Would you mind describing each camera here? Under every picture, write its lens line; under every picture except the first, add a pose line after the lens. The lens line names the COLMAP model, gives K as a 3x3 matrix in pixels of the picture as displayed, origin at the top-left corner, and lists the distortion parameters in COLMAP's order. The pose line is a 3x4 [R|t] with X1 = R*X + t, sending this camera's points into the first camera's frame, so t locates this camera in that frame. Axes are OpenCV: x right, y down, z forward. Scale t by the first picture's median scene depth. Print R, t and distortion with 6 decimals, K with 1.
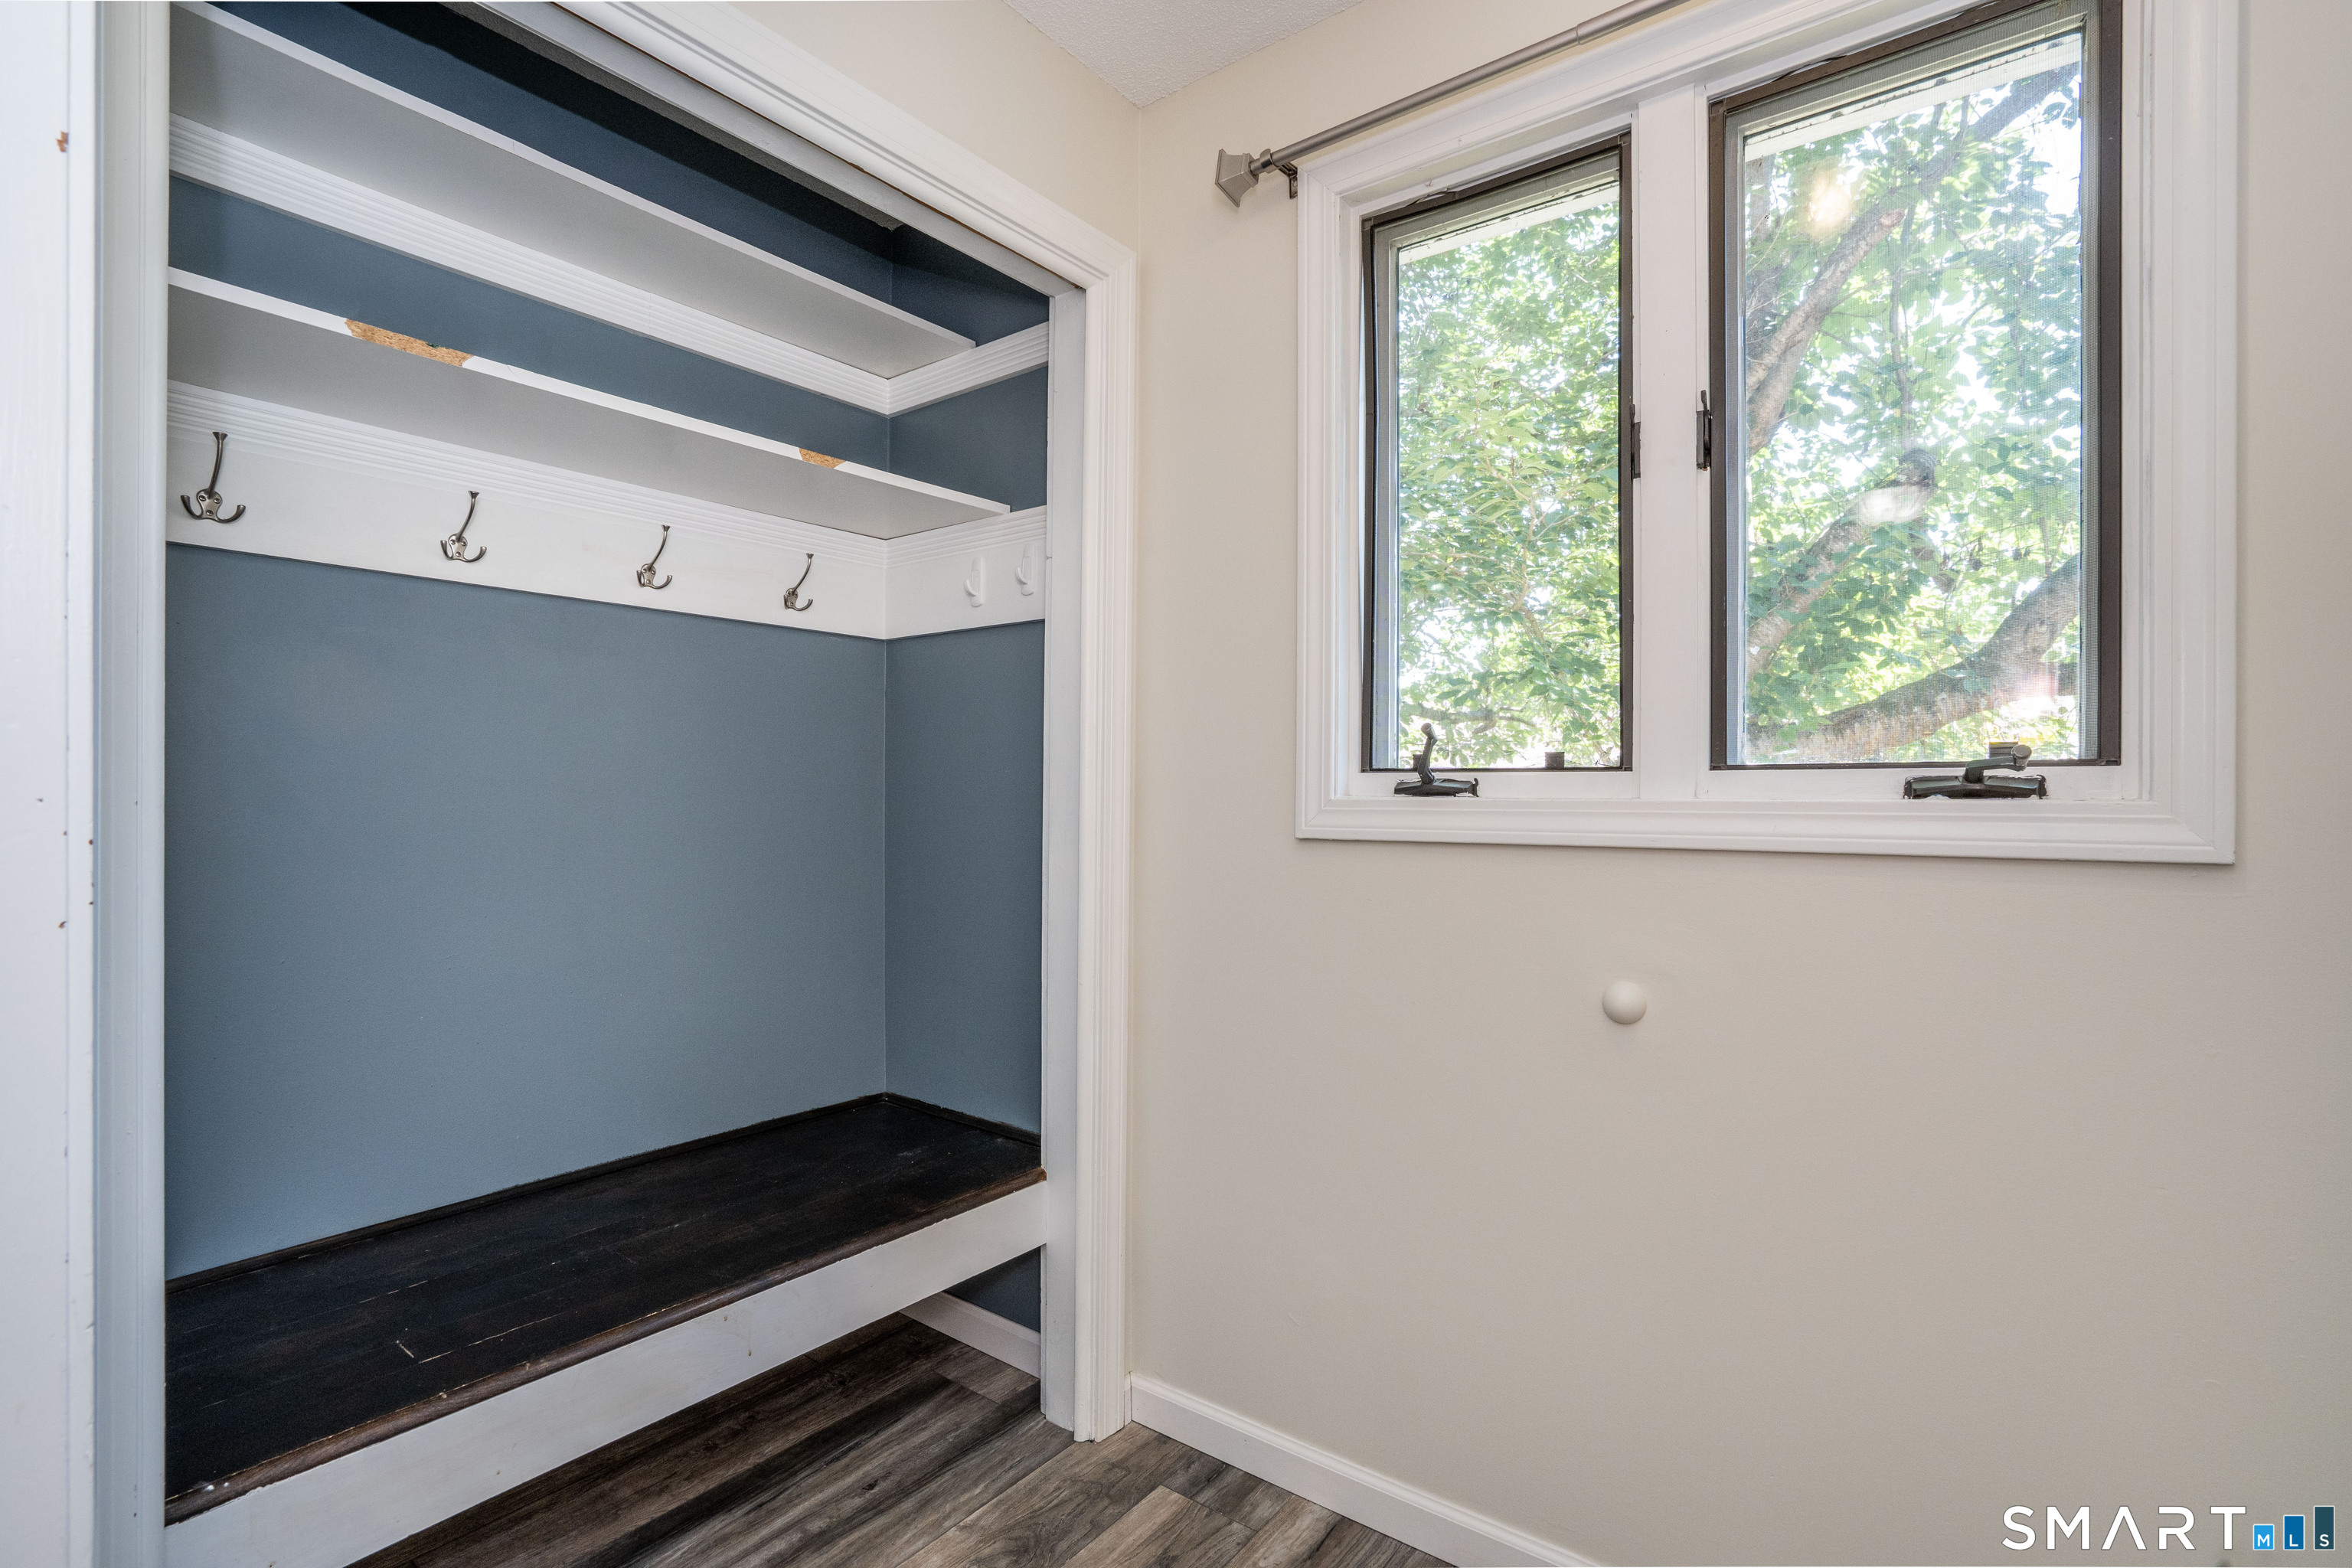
lens RADIAL K [[1082.7, 0, 1176.0], [0, 1082.7, 784.0], [0, 0, 1]] dist [-0.060090, 0.022748]
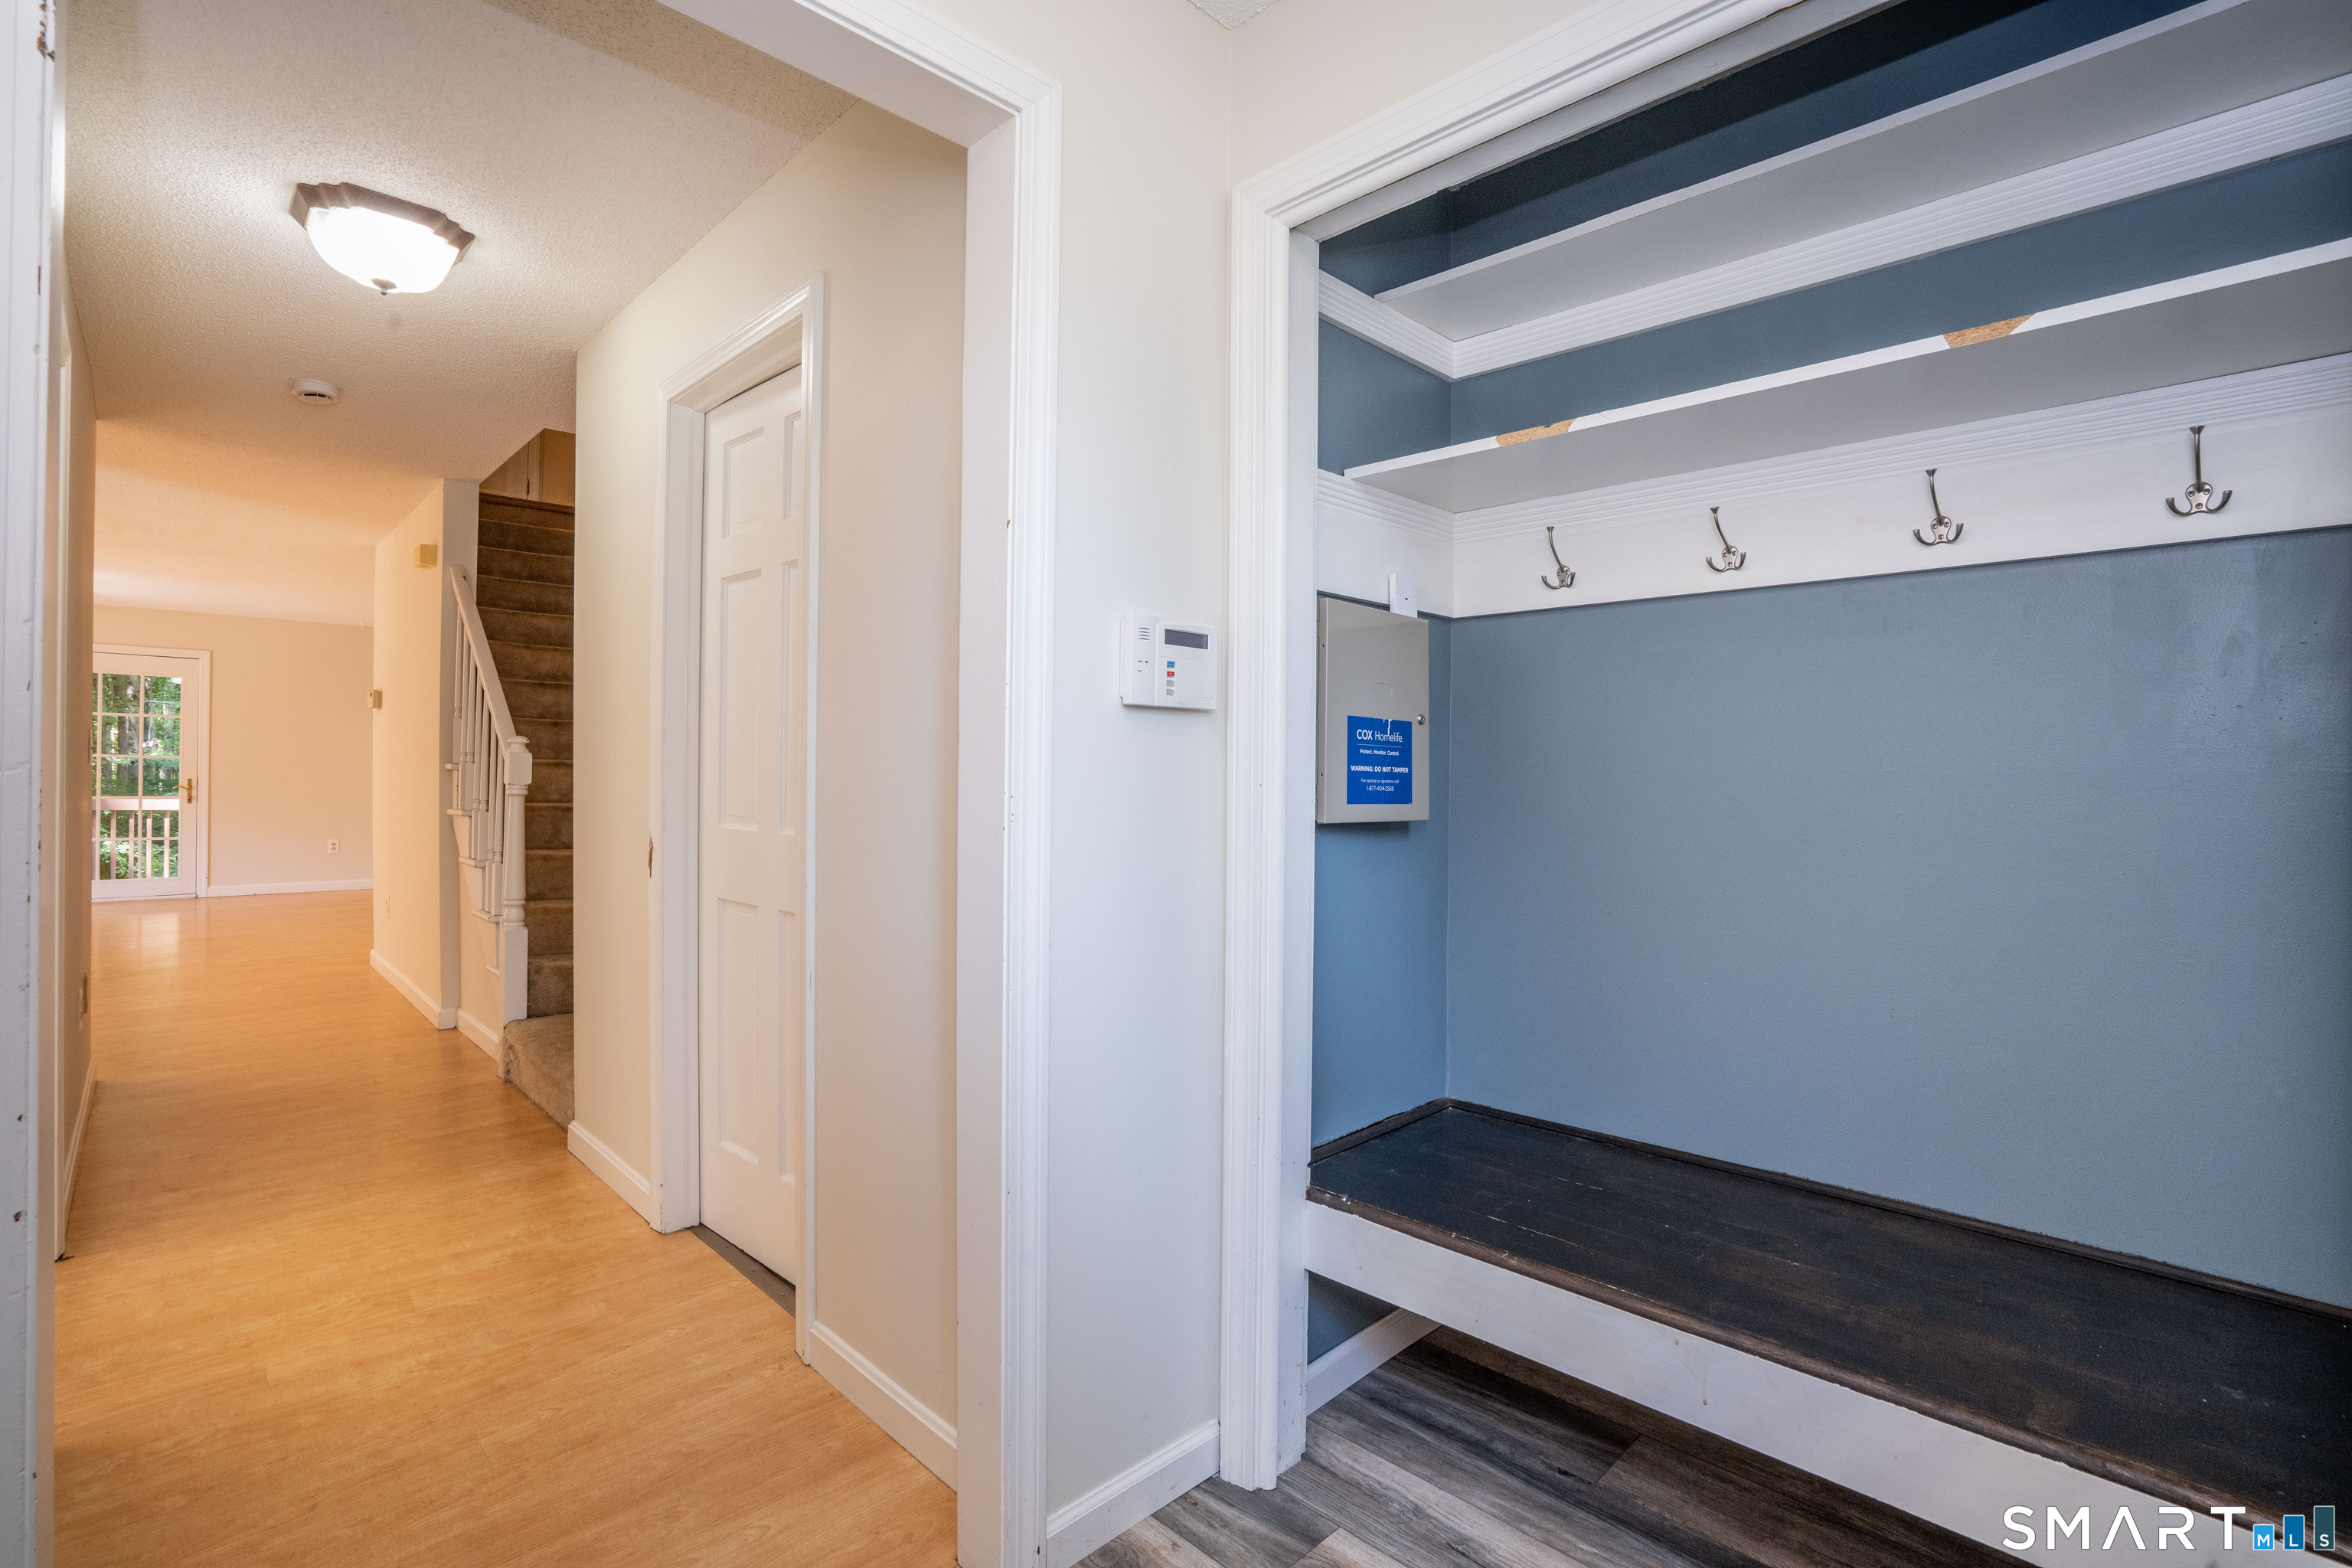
lens RADIAL K [[1086.4, 0, 1163.7], [0, 1086.4, 776.7], [0, 0, 1]] dist [-0.031513, 0.006868]
pose [[-0.155197, -0.005408, -0.987869, 0.557078], [-0.001379, 0.999985, -0.005258, 0.007153], [0.987883, 0.000546, -0.155202, 0.658891]]
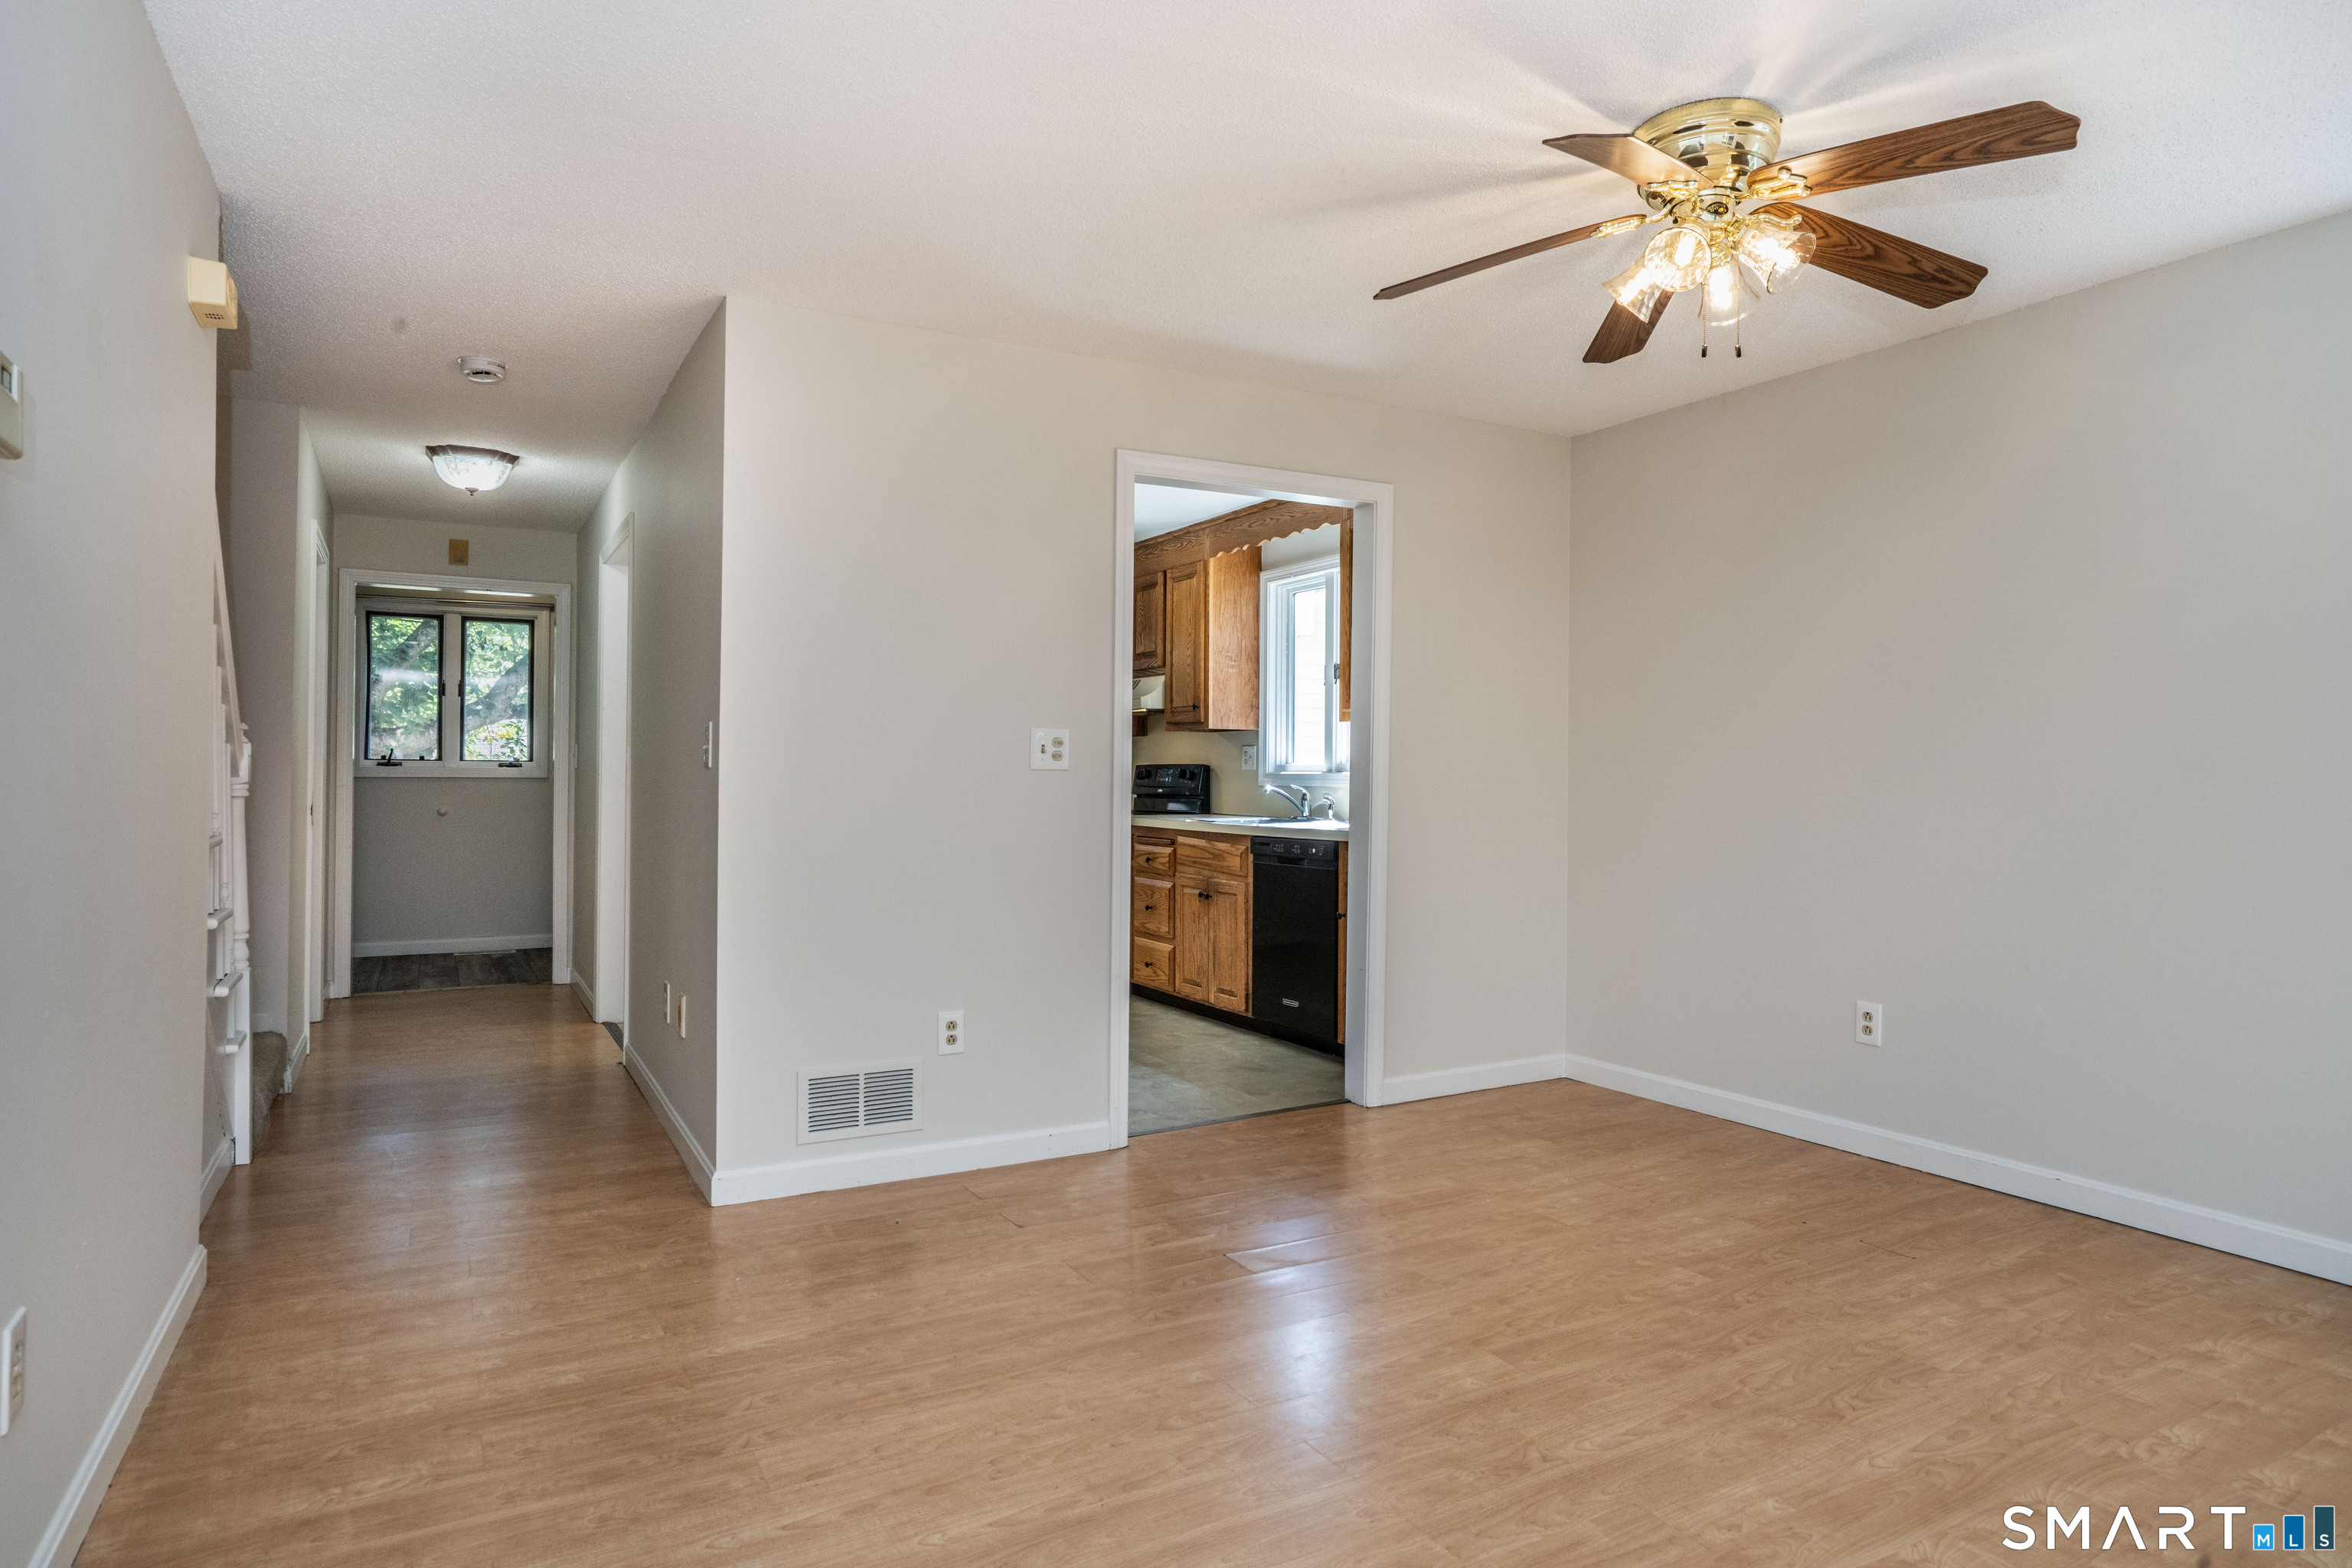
lens RADIAL K [[1332.9, 0, 1168.1], [0, 1332.9, 773.6], [0, 0, 1]] dist [-0.033384, 0.031626]
pose [[0.398524, -0.001344, 0.917157, -3.155265], [-0.016495, 0.999827, 0.008632, -0.052074], [-0.917009, -0.018569, 0.398433, -3.664555]]
